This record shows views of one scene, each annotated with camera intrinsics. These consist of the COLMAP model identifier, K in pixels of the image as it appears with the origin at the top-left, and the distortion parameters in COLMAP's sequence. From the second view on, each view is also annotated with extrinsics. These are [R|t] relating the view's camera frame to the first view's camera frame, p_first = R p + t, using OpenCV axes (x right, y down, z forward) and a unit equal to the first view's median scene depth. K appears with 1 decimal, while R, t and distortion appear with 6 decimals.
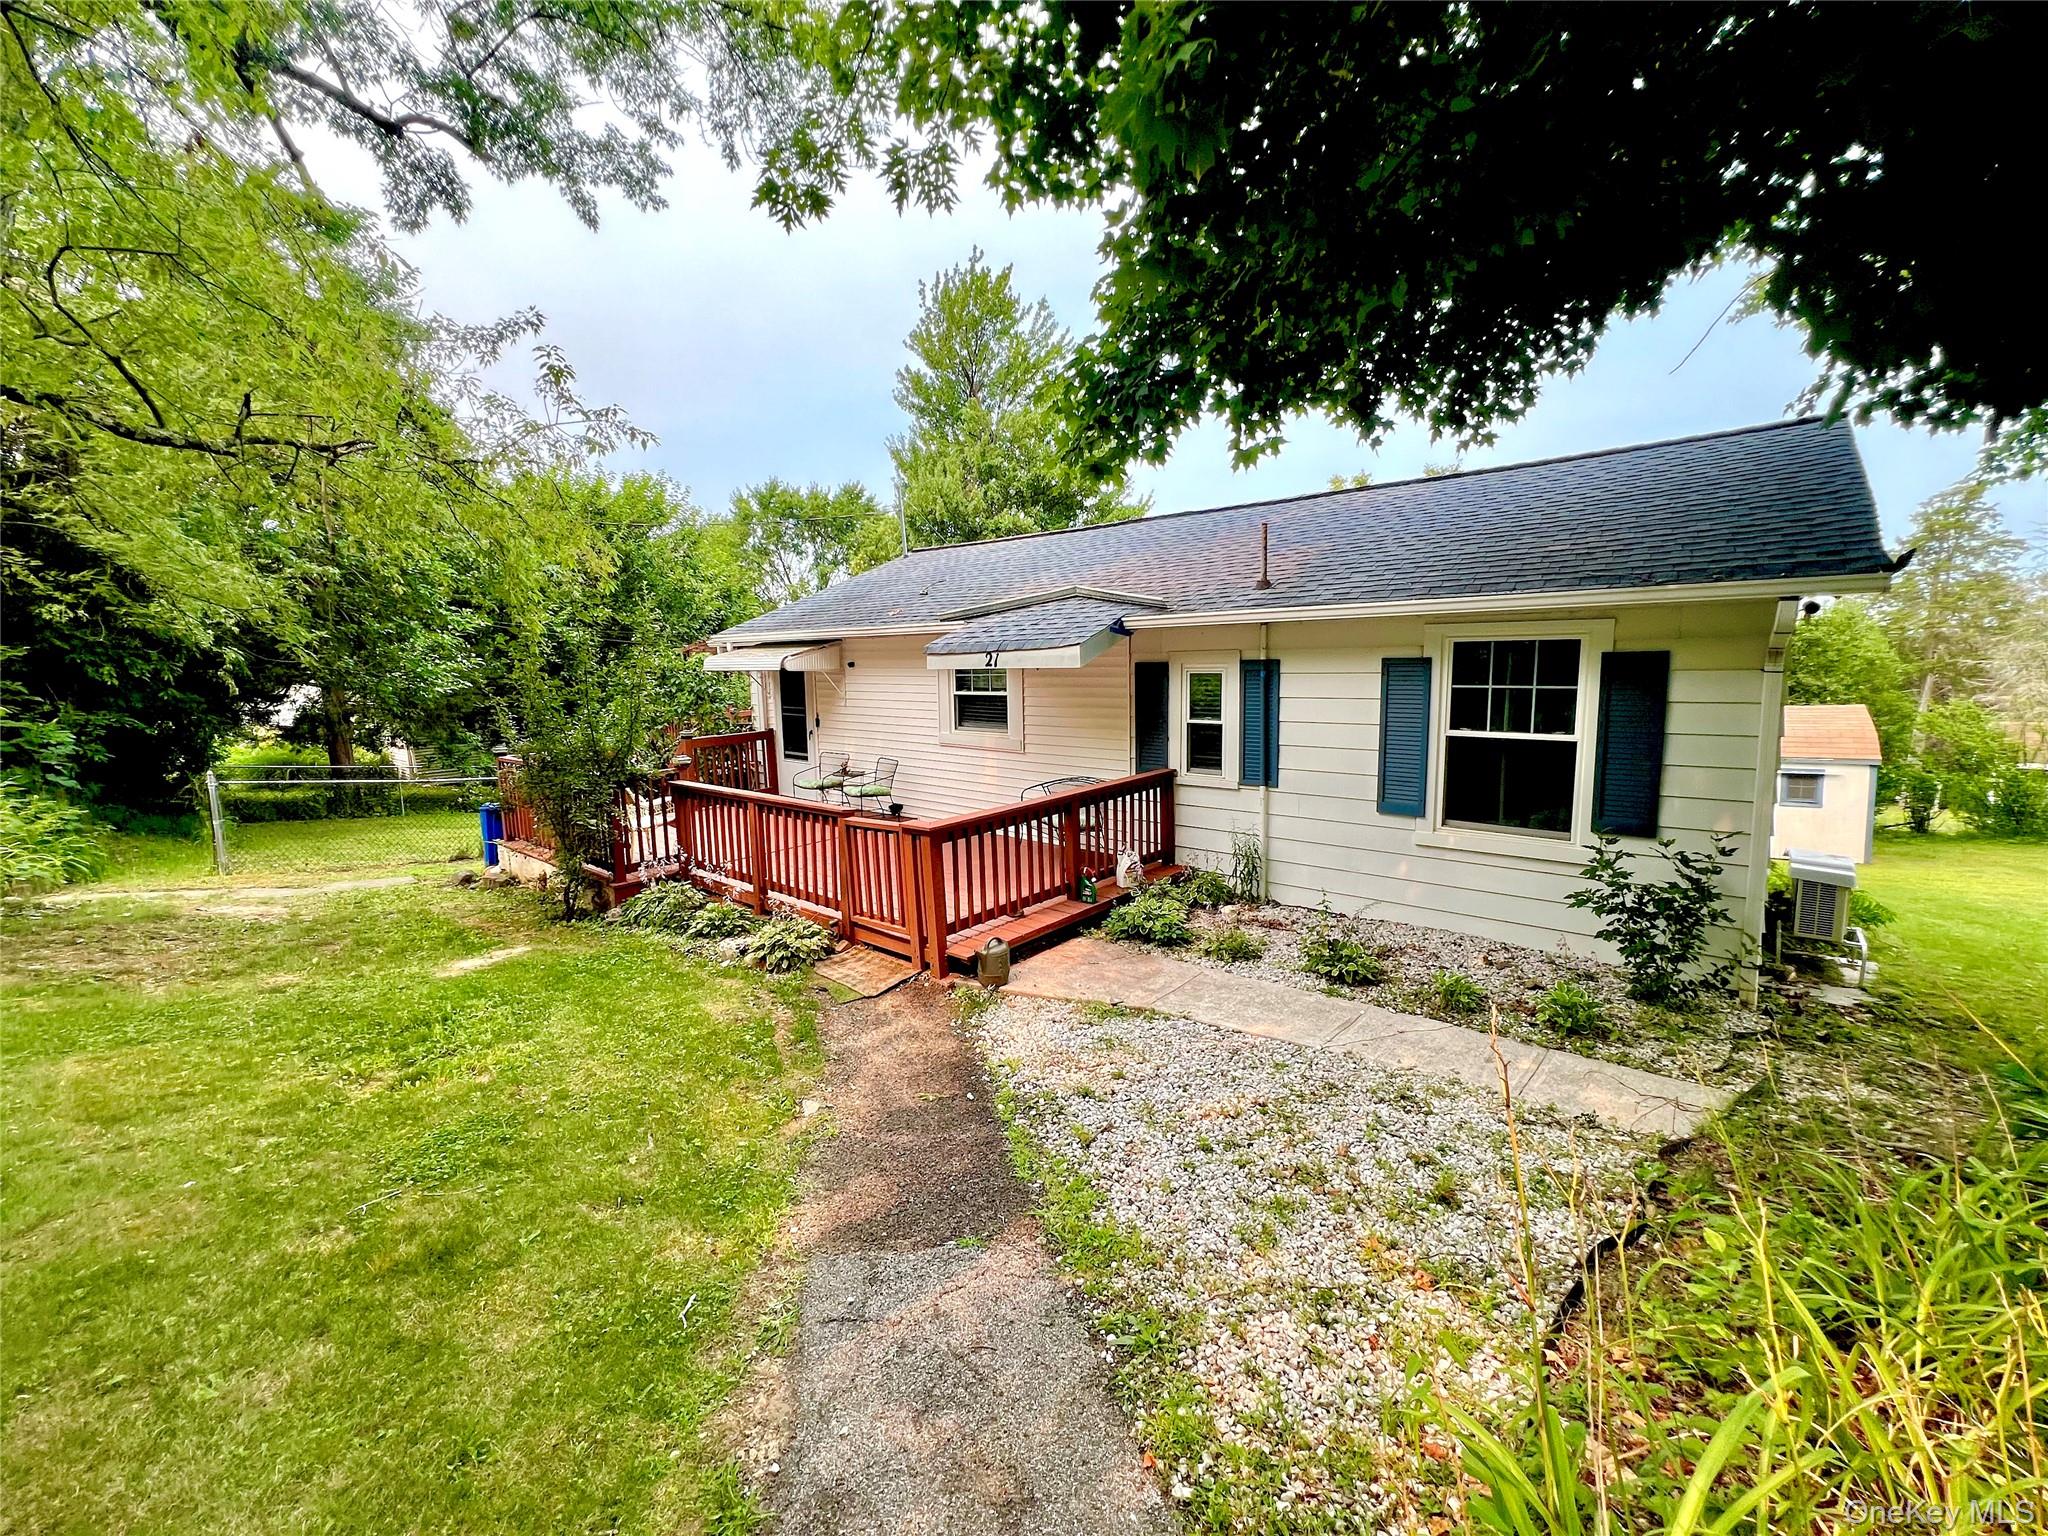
lens RADIAL K [[818.4, 0, 1014.4], [0, 818.4, 767.9], [0, 0, 1]] dist [-0.001853, 0.000456]
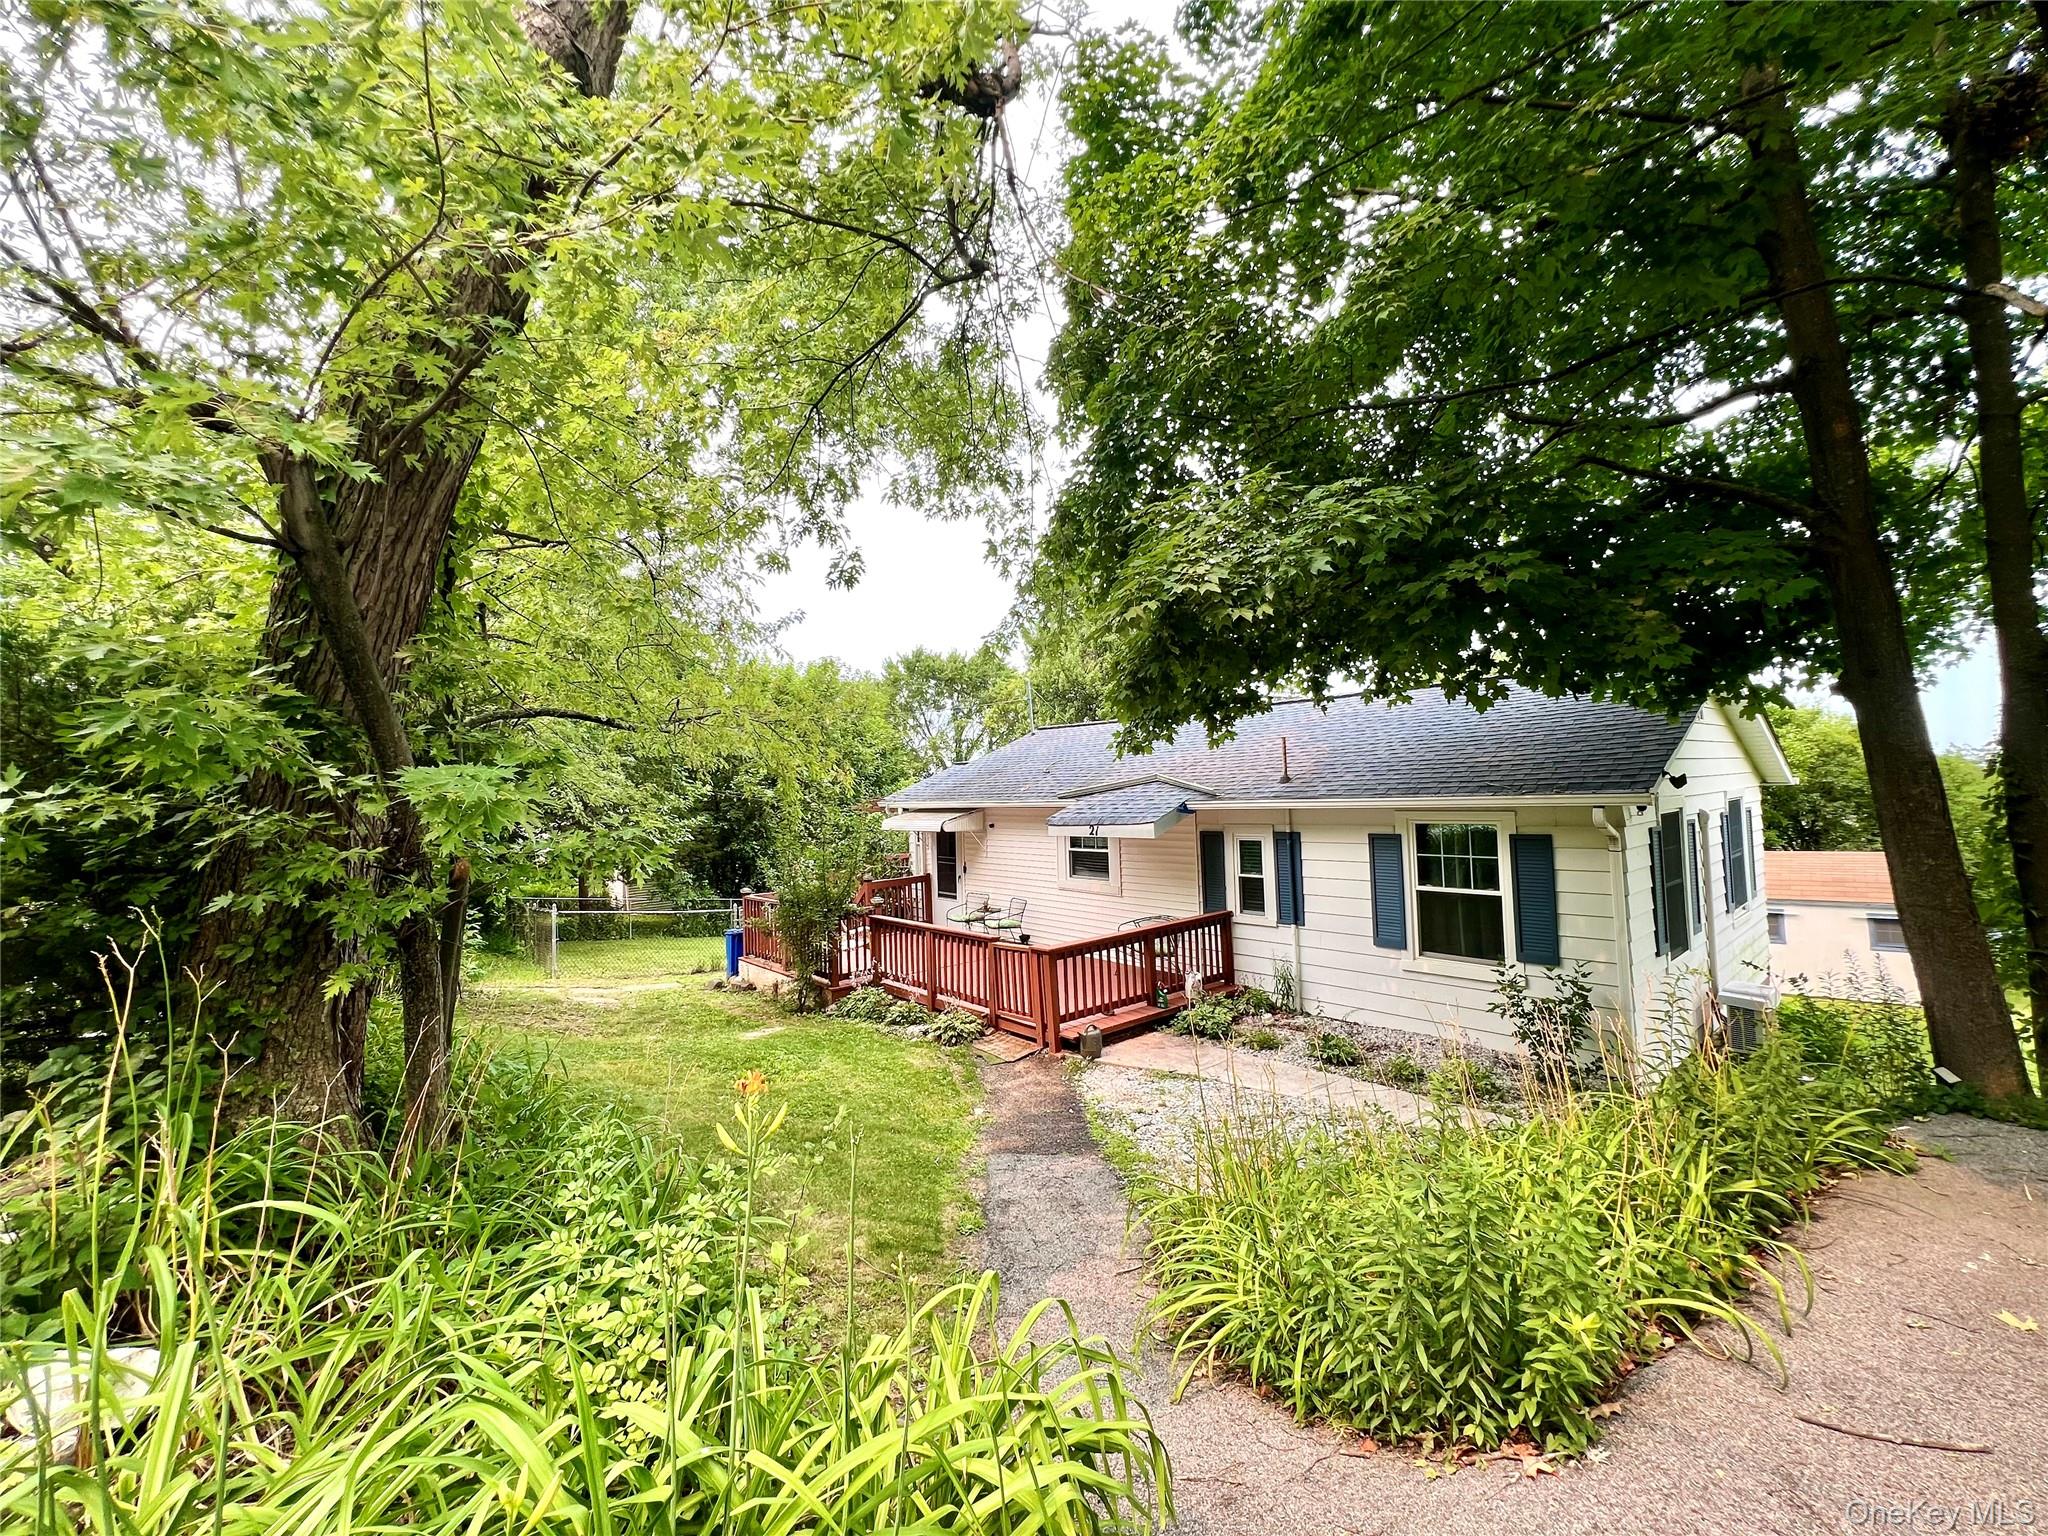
lens RADIAL K [[818.4, 0, 1014.5], [0, 818.4, 769.4], [0, 0, 1]] dist [-0.001853, 0.000456]
pose [[0.988456, -0.015448, -0.150716, 0.055610], [-0.008458, 0.987611, -0.156695, -0.015974], [0.151269, 0.156161, 0.976080, -0.447751]]
